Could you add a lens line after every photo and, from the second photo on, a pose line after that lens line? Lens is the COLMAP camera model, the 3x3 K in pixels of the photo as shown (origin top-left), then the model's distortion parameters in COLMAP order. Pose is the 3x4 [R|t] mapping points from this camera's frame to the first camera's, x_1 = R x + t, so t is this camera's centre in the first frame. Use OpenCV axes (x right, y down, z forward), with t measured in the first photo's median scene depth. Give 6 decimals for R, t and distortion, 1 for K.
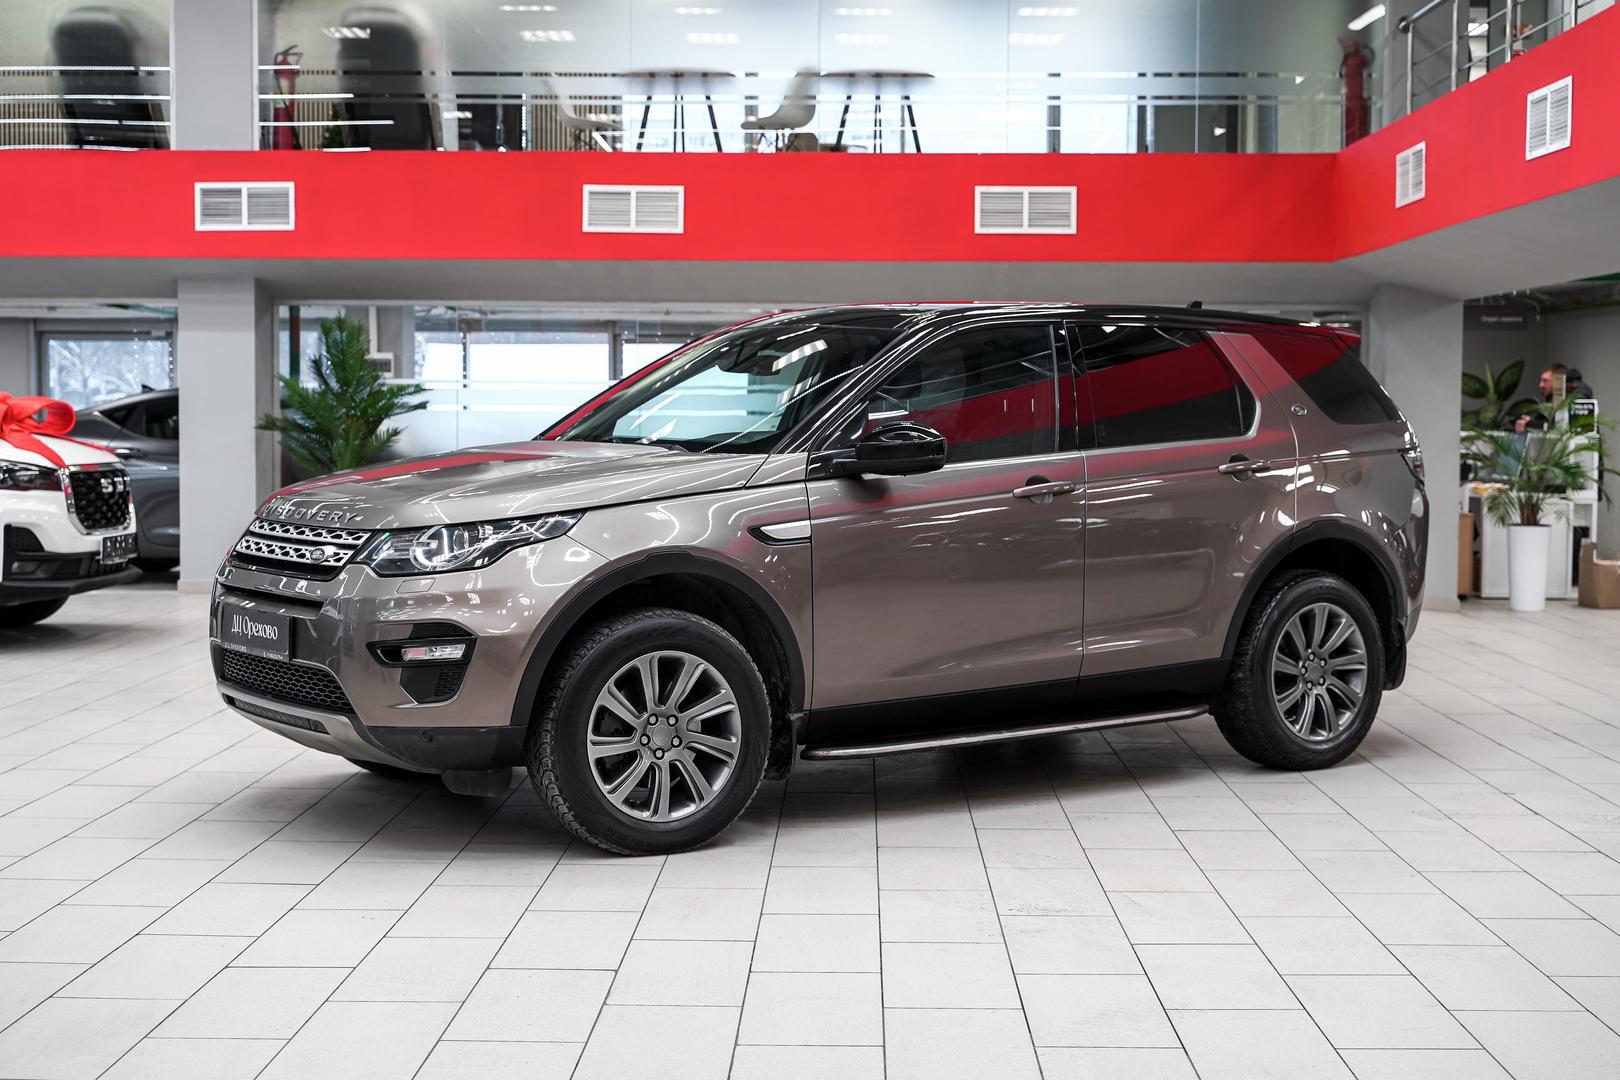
lens RADIAL K [[2251.8, 0, 805.6], [0, 2251.8, 535.9], [0, 0, 1]] dist [0.032253, 0.000000]
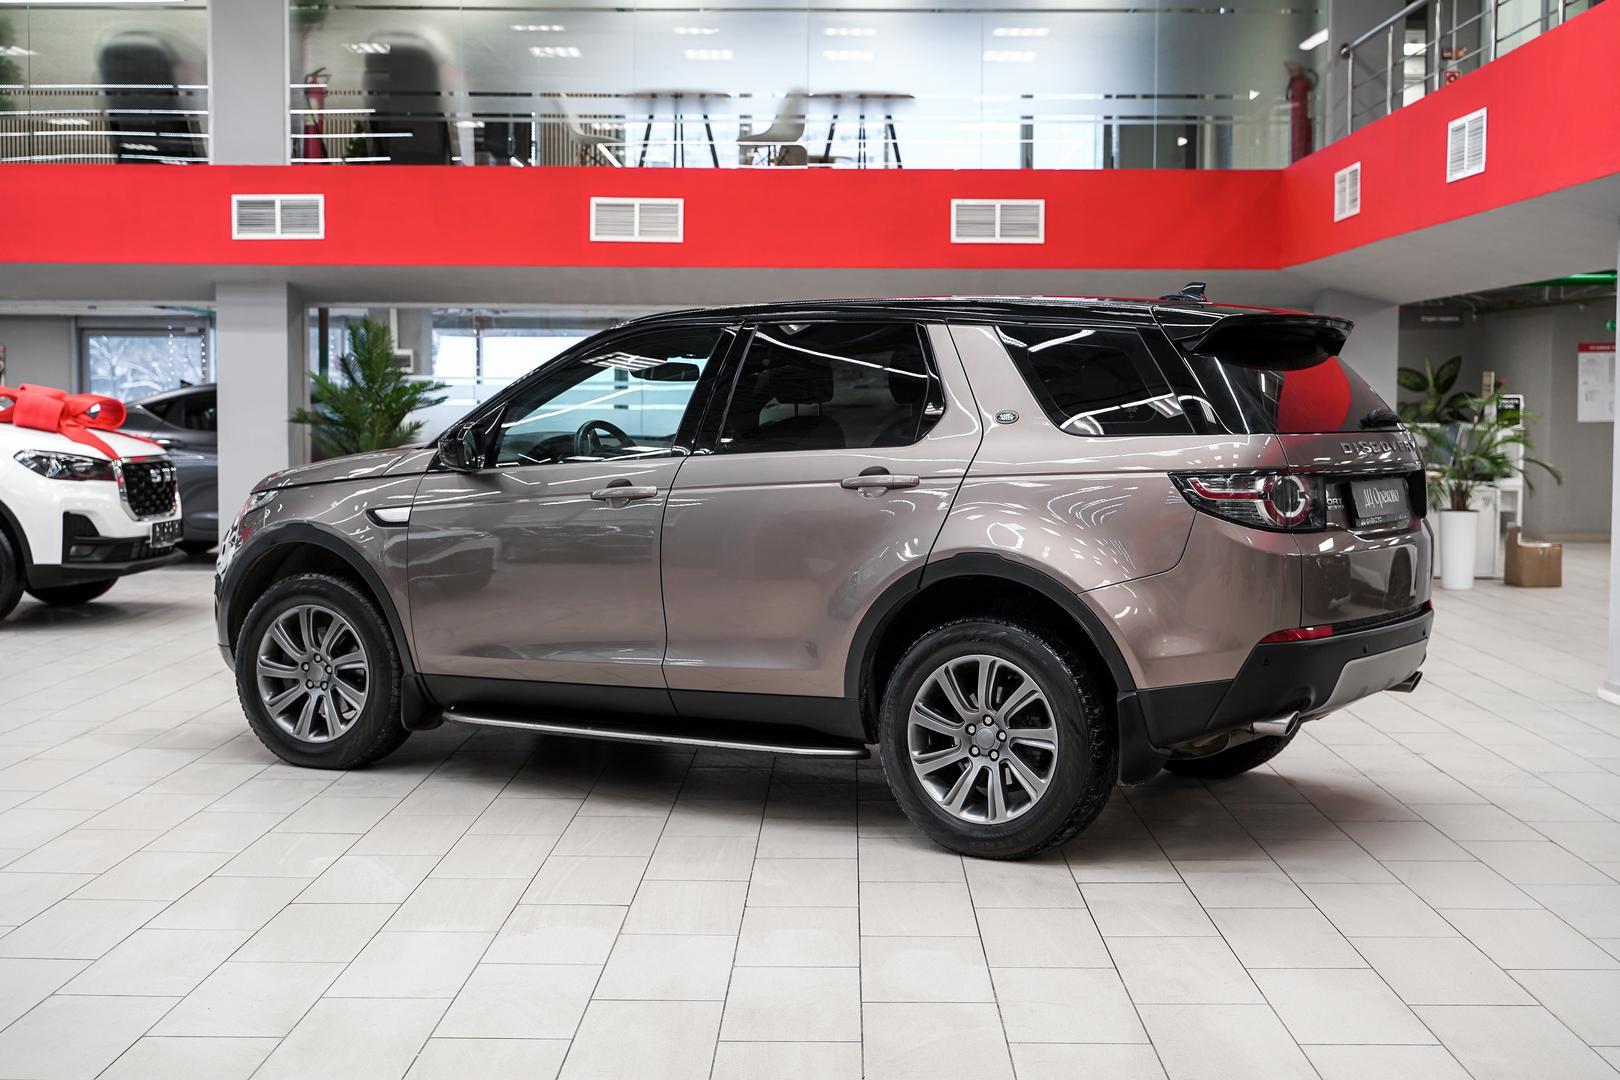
lens RADIAL K [[2102.6, 0, 815.6], [0, 2102.6, 528.6], [0, 0, 1]] dist [0.041428, 0.000000]
pose [[0.999957, -0.000118, 0.009254, 0.000306], [0.000073, 0.999988, 0.004877, -0.001139], [-0.009254, -0.004876, 0.999945, -0.016167]]
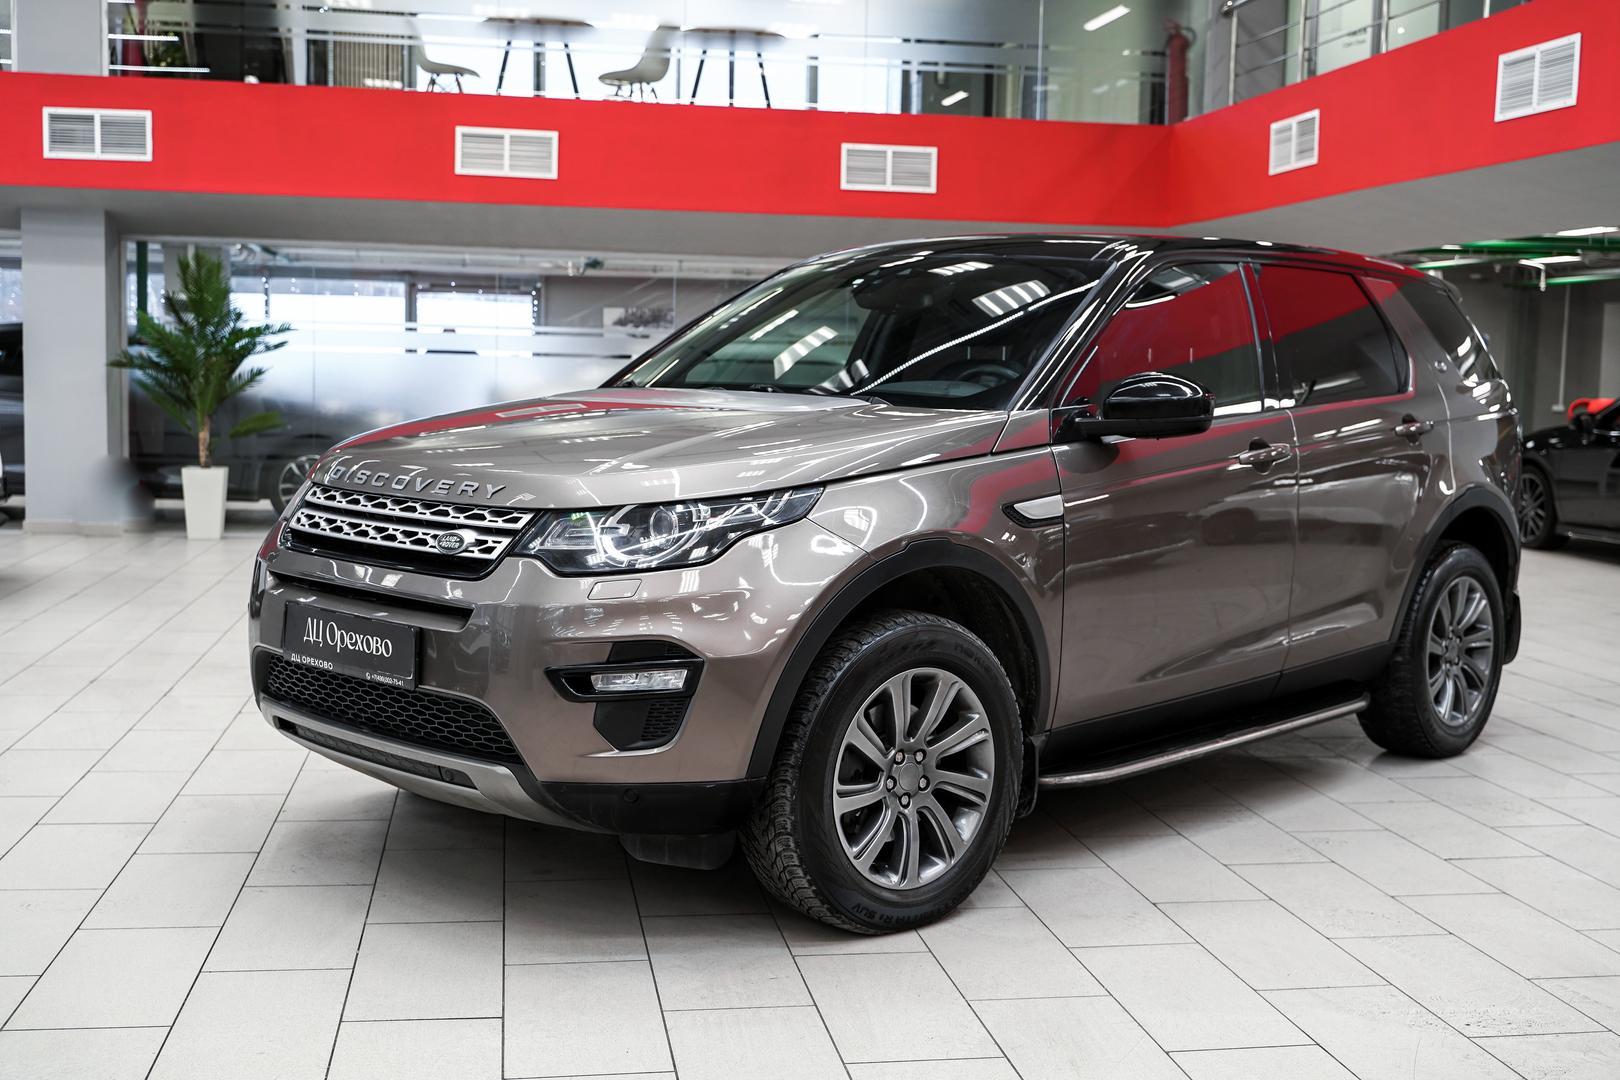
lens RADIAL K [[1803.2, 0, 809.1], [0, 1803.2, 545.4], [0, 0, 1]] dist [0.017059, 0.000000]
pose [[0.982110, -0.001438, 0.188305, -0.096577], [-0.007195, 0.998954, 0.045153, -0.008097], [-0.188173, -0.045700, 0.981072, 0.183706]]
